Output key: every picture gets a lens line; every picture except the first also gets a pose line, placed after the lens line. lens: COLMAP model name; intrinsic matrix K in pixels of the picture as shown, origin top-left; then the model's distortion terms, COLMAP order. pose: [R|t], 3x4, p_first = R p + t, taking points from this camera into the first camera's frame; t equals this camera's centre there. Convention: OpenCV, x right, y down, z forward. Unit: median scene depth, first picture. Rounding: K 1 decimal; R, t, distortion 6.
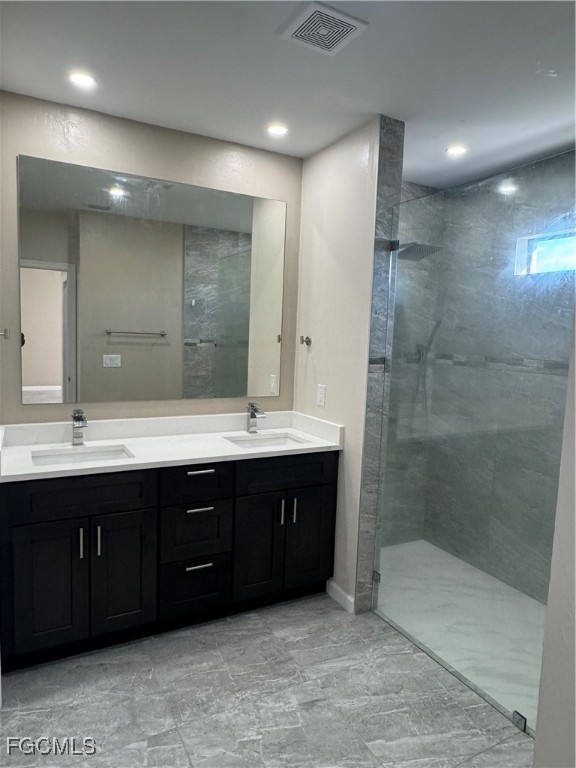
lens RADIAL K [[491.9, 0, 289.2], [0, 491.9, 383.7], [0, 0, 1]] dist [-0.004928, 0.000762]
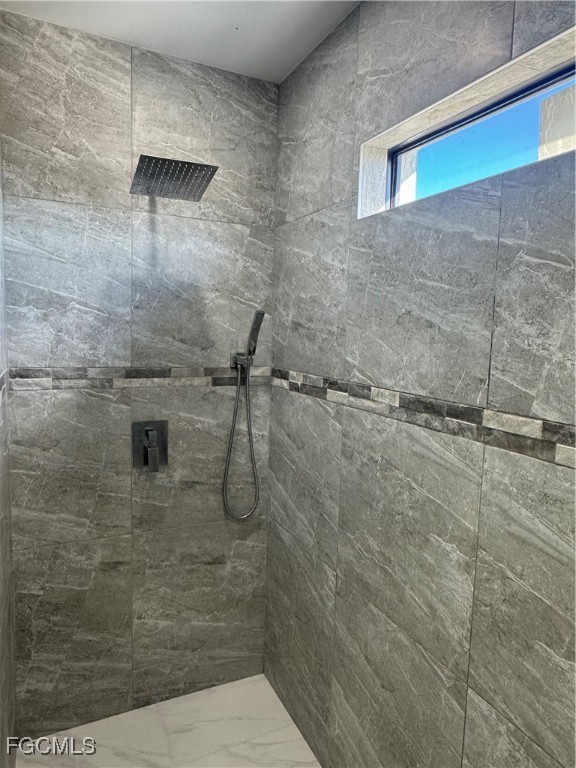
lens RADIAL K [[491.9, 0, 286.3], [0, 491.9, 383.8], [0, 0, 1]] dist [-0.004928, 0.000762]
pose [[0.999154, -0.001221, -0.041113, 0.355654], [0.001489, 0.999978, 0.006472, -0.048526], [0.041104, -0.006527, 0.999134, 0.431902]]
